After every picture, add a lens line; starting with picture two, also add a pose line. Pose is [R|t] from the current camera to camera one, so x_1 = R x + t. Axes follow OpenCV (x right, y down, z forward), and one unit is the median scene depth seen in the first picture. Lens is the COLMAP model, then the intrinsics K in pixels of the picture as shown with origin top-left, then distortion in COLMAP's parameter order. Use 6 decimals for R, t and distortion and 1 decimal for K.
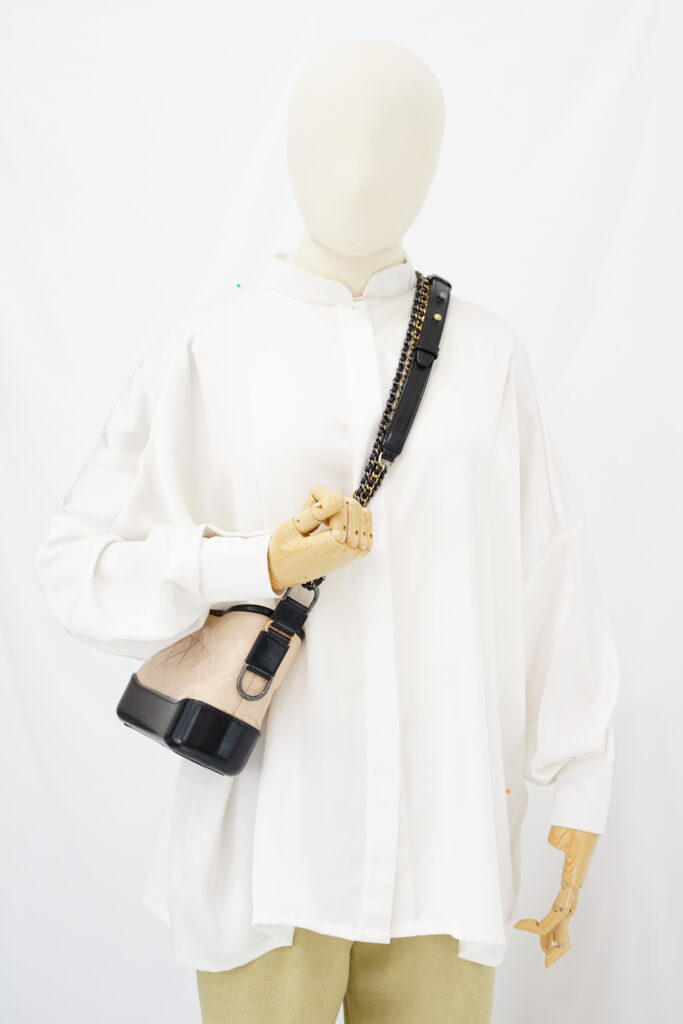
lens RADIAL K [[1486.8, 0, 341.5], [0, 1486.8, 512.0], [0, 0, 1]] dist [-0.013091, -0.080667]
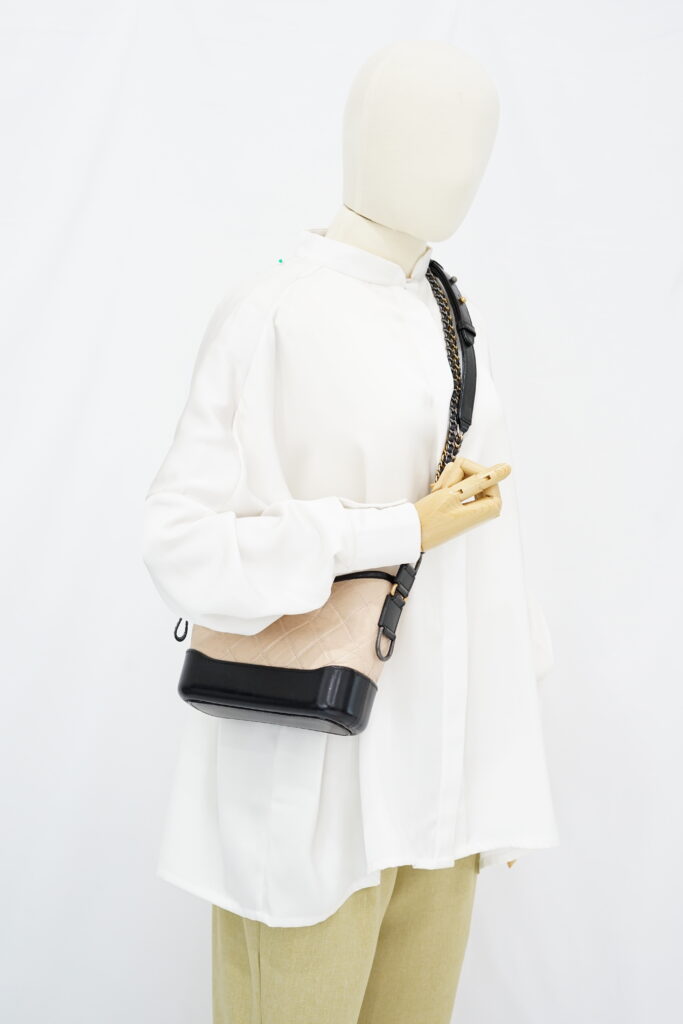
lens RADIAL K [[1486.8, 0, 341.5], [0, 1486.8, 512.0], [0, 0, 1]] dist [-0.013091, -0.080667]
pose [[0.823035, -0.051022, 0.565695, -0.656833], [0.025850, 0.998290, 0.052430, -0.034550], [-0.567402, -0.028529, 0.822946, 0.141730]]
